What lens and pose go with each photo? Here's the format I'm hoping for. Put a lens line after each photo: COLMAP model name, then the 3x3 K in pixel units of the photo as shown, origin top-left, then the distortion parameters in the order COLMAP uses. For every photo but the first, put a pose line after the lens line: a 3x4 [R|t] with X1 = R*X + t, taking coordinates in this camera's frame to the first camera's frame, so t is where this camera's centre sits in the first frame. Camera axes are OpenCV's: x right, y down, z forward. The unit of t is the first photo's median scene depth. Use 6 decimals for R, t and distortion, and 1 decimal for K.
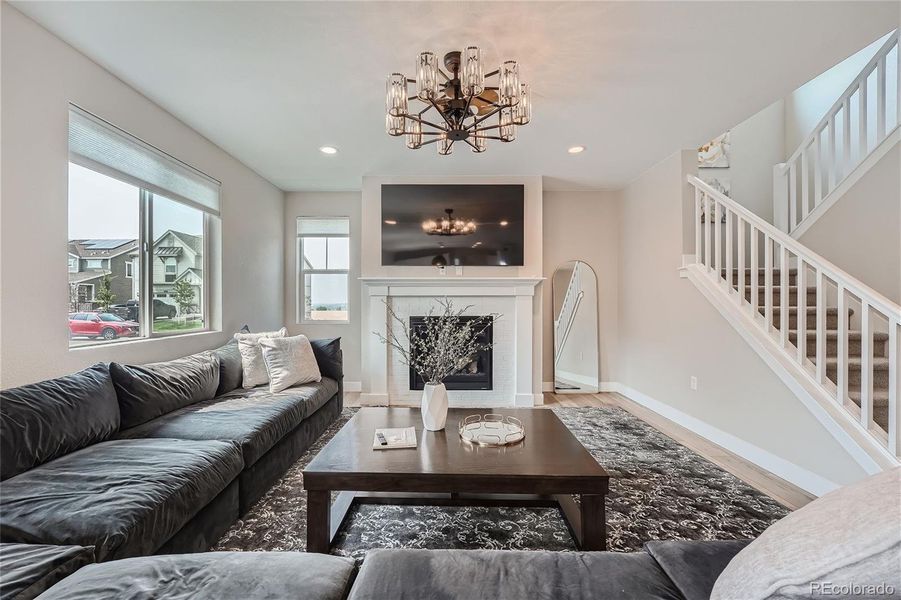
lens RADIAL K [[364.8, 0, 450.5], [0, 364.8, 304.1], [0, 0, 1]] dist [-0.023789, 0.000529]
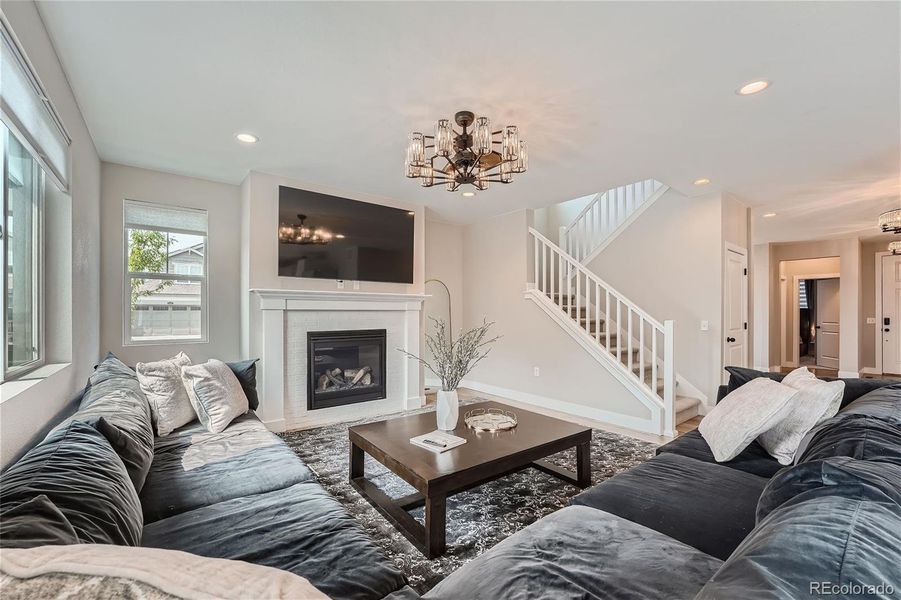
lens RADIAL K [[364.8, 0, 448.6], [0, 364.8, 311.8], [0, 0, 1]] dist [-0.023789, 0.000529]
pose [[0.793423, 0.002128, 0.608667, -0.481475], [0.000055, 0.999994, -0.003568, -0.017197], [-0.608670, 0.002865, 0.793418, 0.049649]]
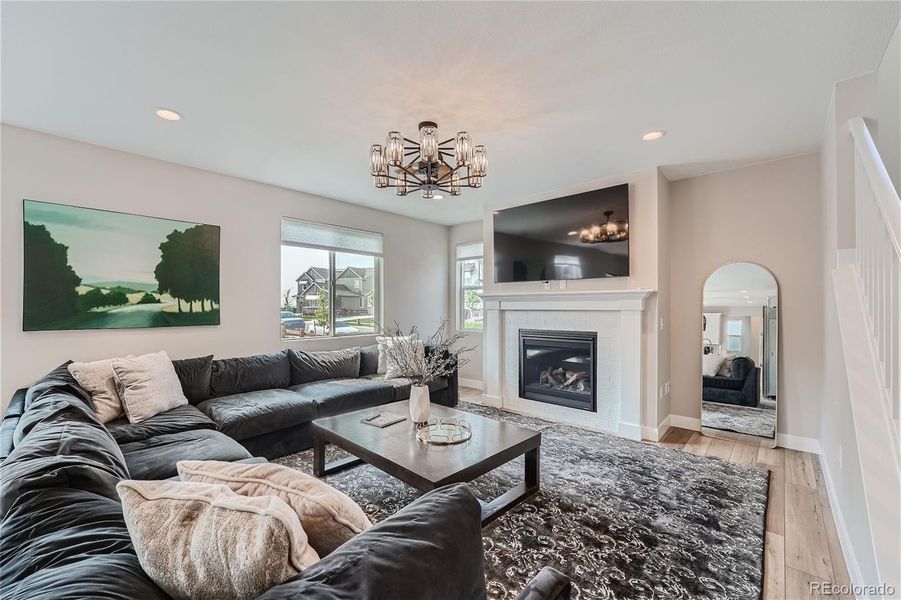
lens RADIAL K [[364.8, 0, 446.3], [0, 364.8, 305.7], [0, 0, 1]] dist [-0.023789, 0.000529]
pose [[0.730314, -0.002689, -0.683106, 0.573804], [-0.002348, 0.999976, -0.006447, -0.033332], [0.683107, 0.006313, 0.730291, 0.085559]]
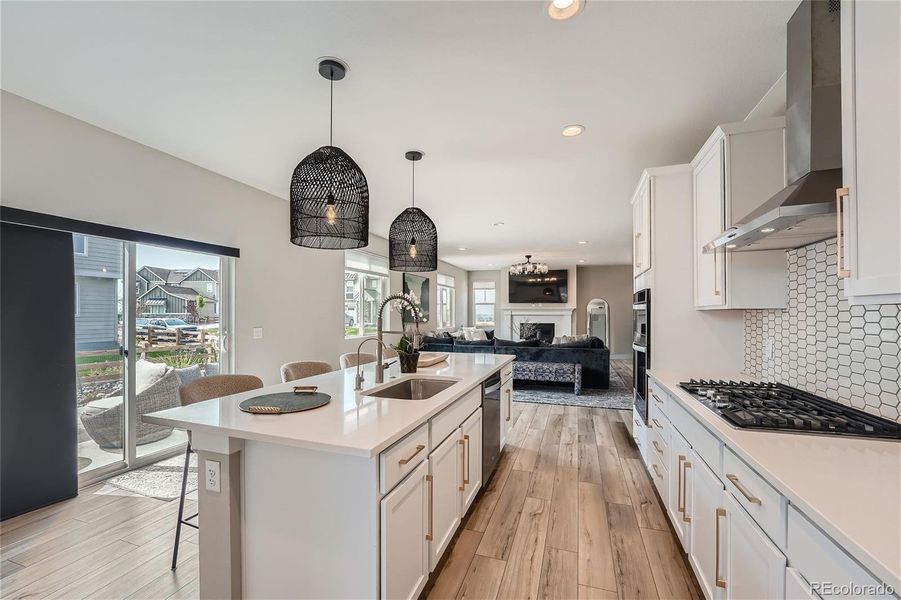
lens RADIAL K [[364.8, 0, 456.5], [0, 364.8, 308.3], [0, 0, 1]] dist [-0.023789, 0.000529]
pose [[0.947617, -0.003087, -0.319394, 0.335776], [-0.003568, 0.999789, -0.020250, -0.019742], [0.319389, 0.020329, 0.947406, -1.838727]]
